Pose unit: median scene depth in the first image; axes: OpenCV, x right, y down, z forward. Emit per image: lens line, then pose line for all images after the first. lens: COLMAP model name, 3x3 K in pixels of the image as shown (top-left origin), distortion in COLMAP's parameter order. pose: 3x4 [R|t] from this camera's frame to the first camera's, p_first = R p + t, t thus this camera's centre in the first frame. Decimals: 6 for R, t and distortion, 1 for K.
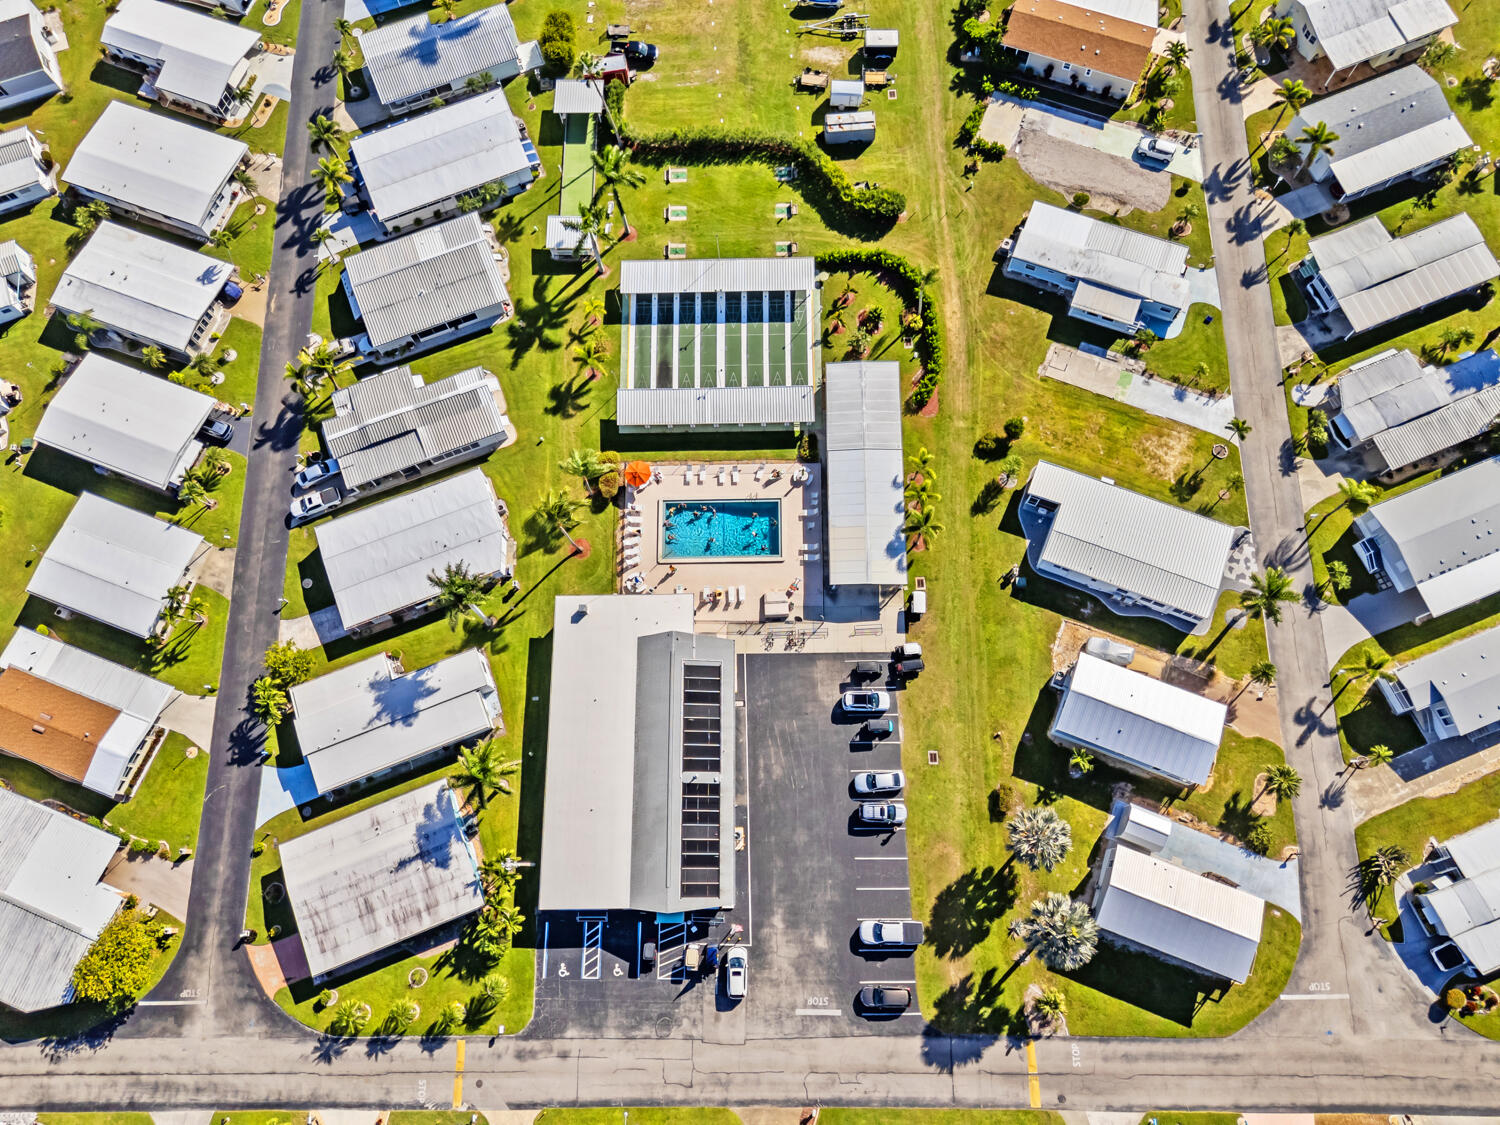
lens RADIAL K [[1104.4, 0, 750.0], [0, 1104.4, 562.5], [0, 0, 1]] dist [0.080809, -0.071379]
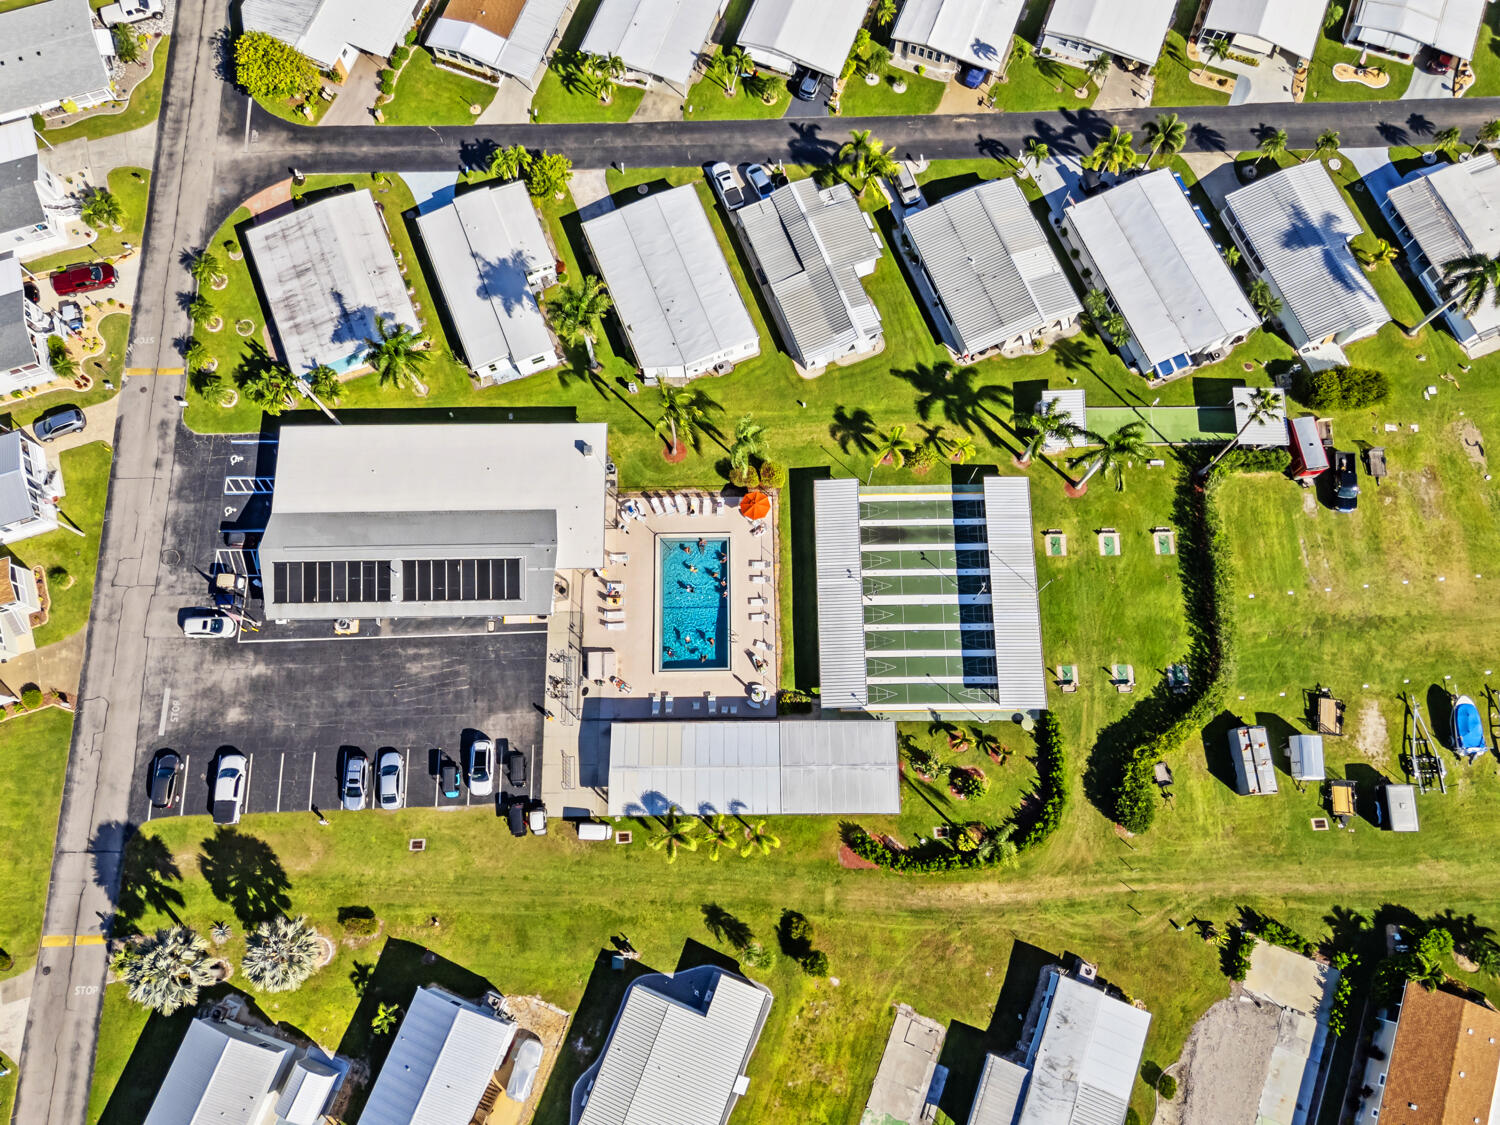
lens RADIAL K [[1104.4, 0, 750.0], [0, 1104.4, 562.5], [0, 0, 1]] dist [0.080809, -0.071379]
pose [[0.008001, 0.974142, -0.225795, 0.139560], [-0.955084, 0.074335, 0.286862, -0.323612], [0.296229, 0.213357, 0.930982, 0.193057]]
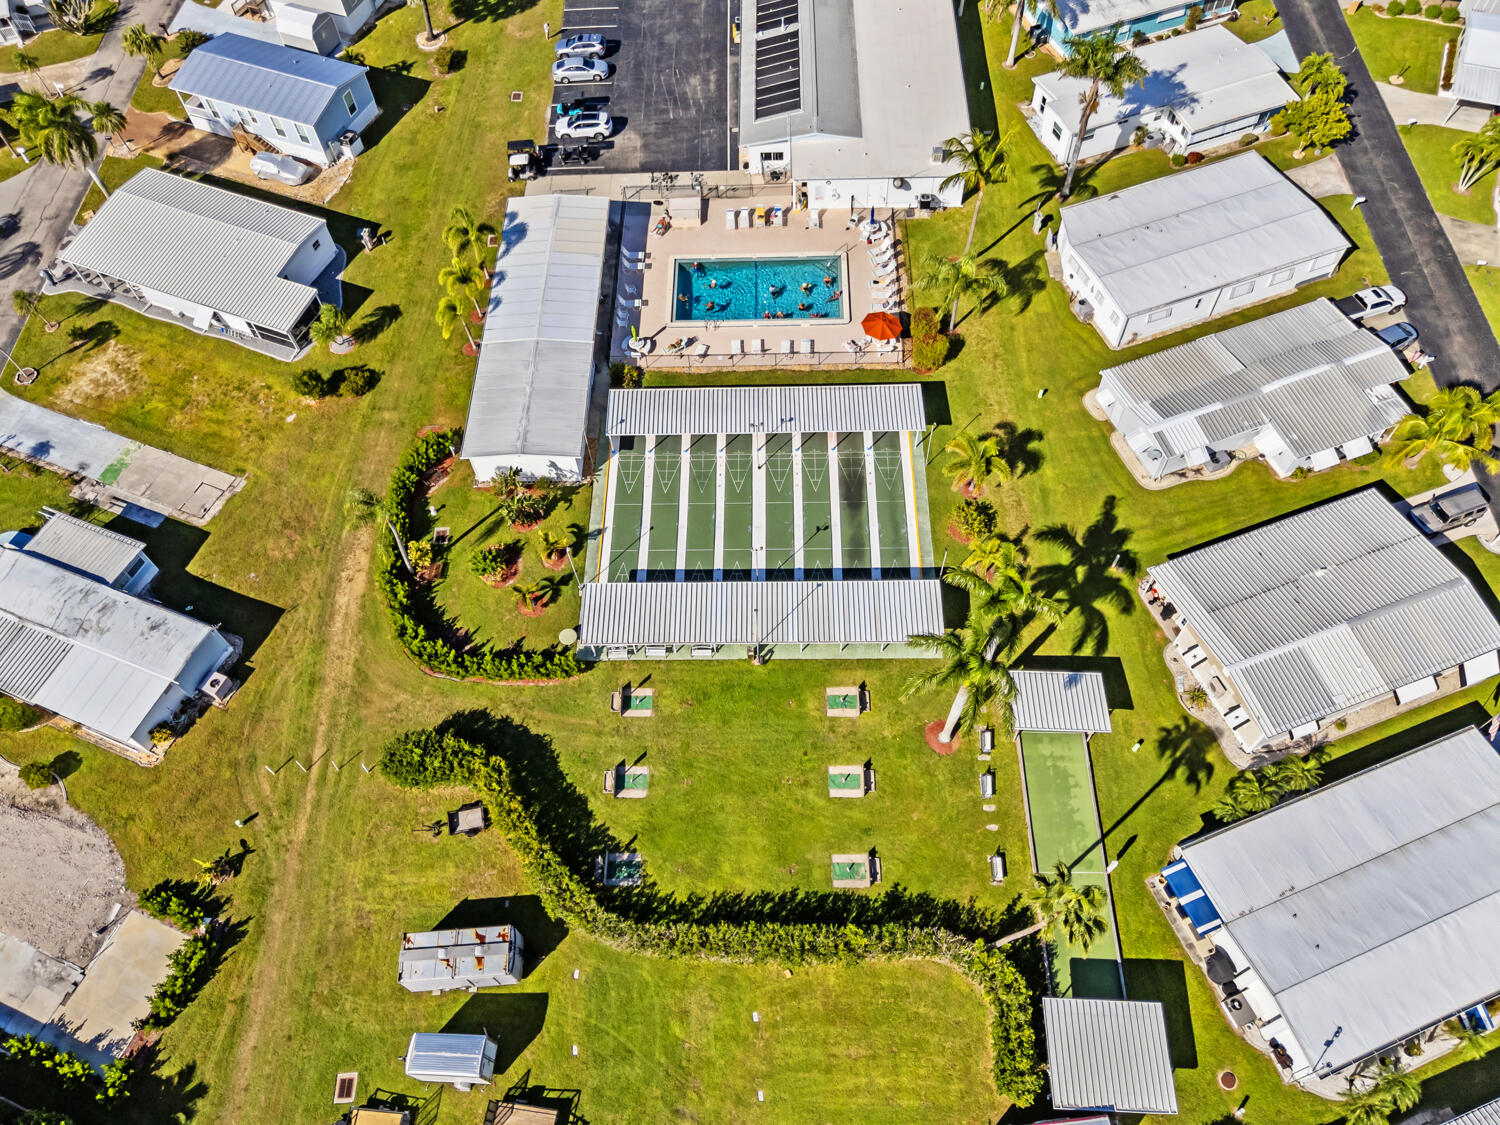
lens RADIAL K [[1104.4, 0, 750.0], [0, 1104.4, 562.5], [0, 0, 1]] dist [0.080809, -0.071379]
pose [[-0.997530, 0.025431, 0.065469, -0.062413], [0.033006, -0.653058, 0.756588, -0.680959], [0.061996, 0.756881, 0.650606, 0.665317]]
